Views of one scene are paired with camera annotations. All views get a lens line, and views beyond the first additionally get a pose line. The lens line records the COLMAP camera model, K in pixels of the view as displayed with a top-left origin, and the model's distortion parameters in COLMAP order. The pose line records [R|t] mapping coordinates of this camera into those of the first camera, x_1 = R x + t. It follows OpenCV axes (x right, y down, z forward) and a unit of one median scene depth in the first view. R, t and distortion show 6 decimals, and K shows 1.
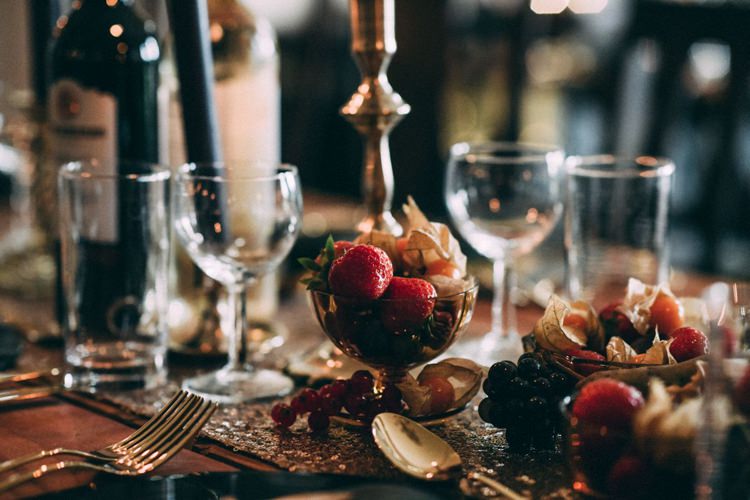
lens RADIAL K [[1854.0, 0, 375.0], [0, 1854.0, 250.0], [0, 0, 1]] dist [0.071981, 0.143277]
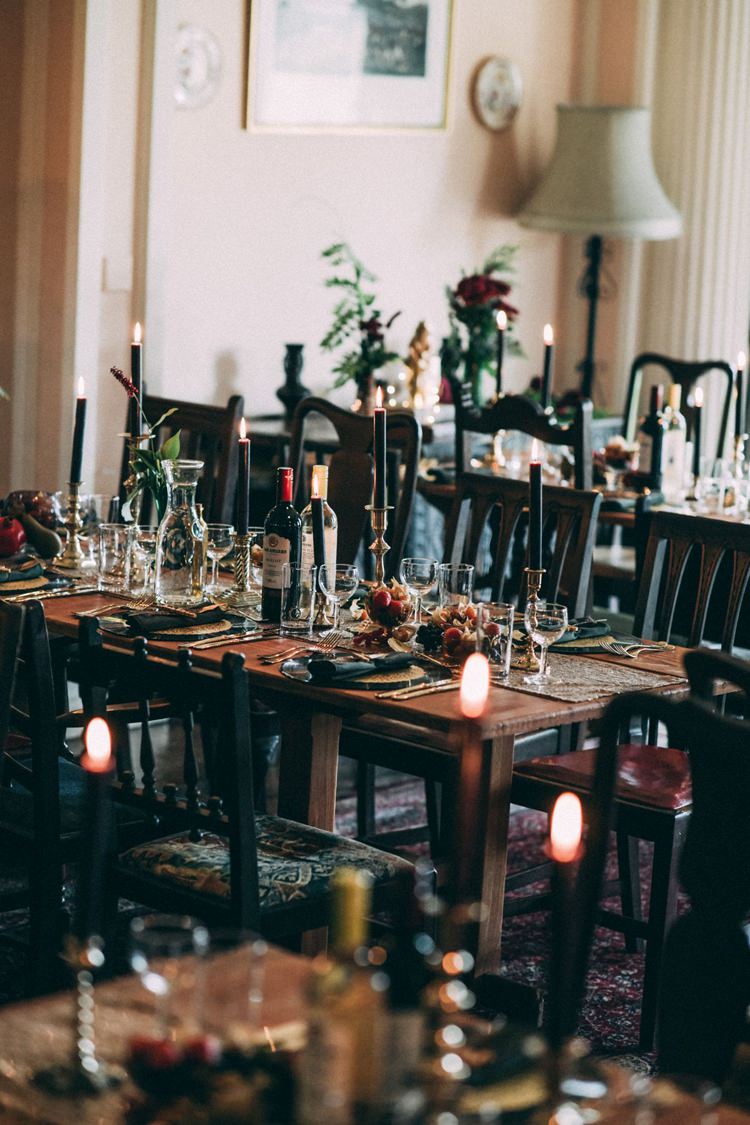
lens RADIAL K [[2781.0, 0, 375.0], [0, 2781.0, 562.5], [0, 0, 1]] dist [0.071981, 0.143277]
pose [[0.993910, 0.022213, 0.107935, -0.529817], [-0.019736, 0.999518, -0.023970, 0.063245], [-0.108415, 0.021694, 0.993869, -3.770501]]
